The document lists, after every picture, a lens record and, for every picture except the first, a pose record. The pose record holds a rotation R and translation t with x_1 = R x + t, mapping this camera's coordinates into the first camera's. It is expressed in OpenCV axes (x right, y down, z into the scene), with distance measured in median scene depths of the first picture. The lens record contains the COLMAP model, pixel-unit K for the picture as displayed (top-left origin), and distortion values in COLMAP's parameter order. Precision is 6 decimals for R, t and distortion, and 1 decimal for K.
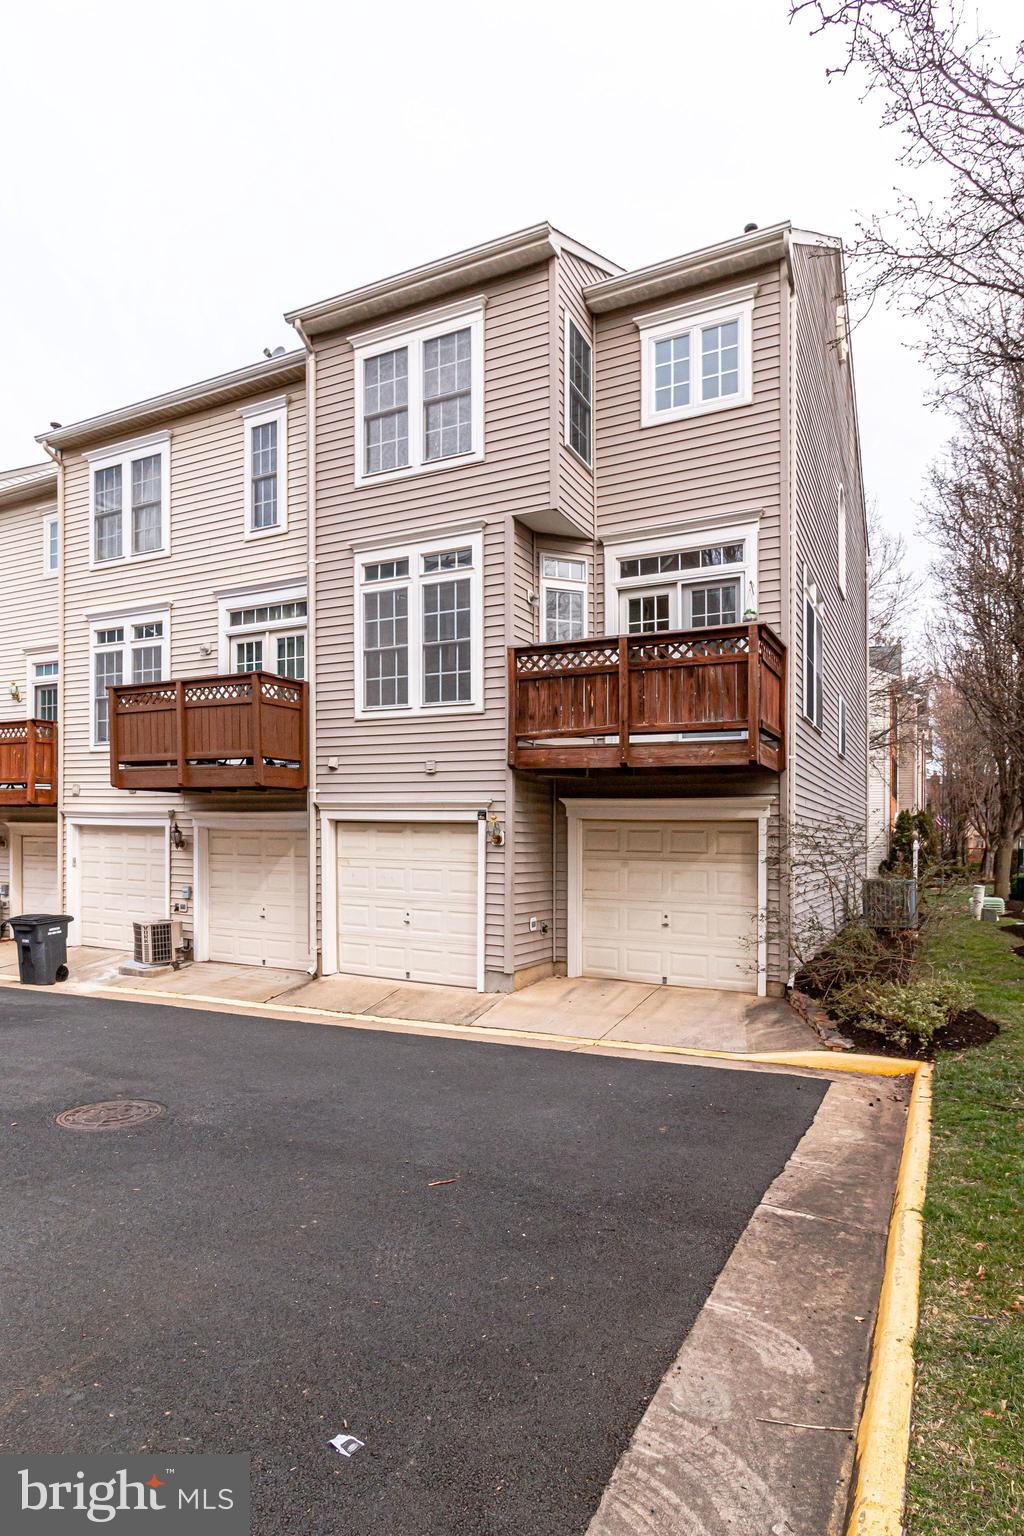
lens RADIAL K [[847.2, 0, 509.9], [0, 847.2, 834.9], [0, 0, 1]] dist [-0.001760, -0.000048]
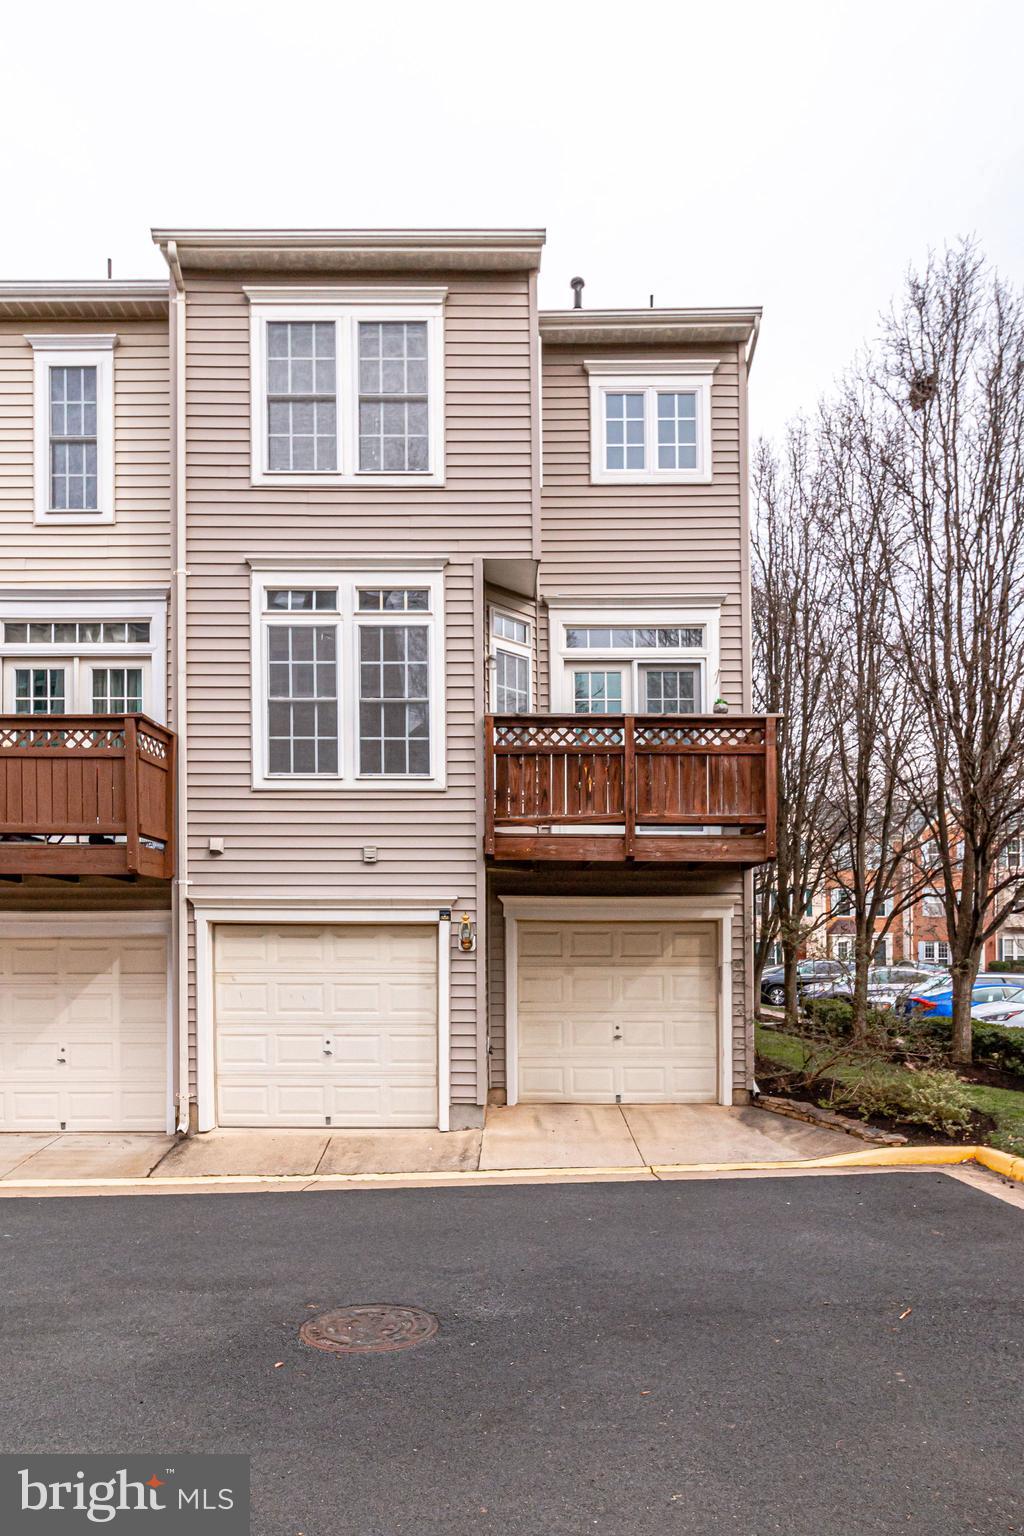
lens RADIAL K [[1004.5, 0, 512.1], [0, 1004.5, 928.9], [0, 0, 1]] dist [0.002453, -0.000651]
pose [[0.886280, -0.005204, 0.463121, -0.417241], [0.012913, 0.999826, -0.013477, 0.004152], [-0.462970, 0.017925, 0.886193, 0.104349]]
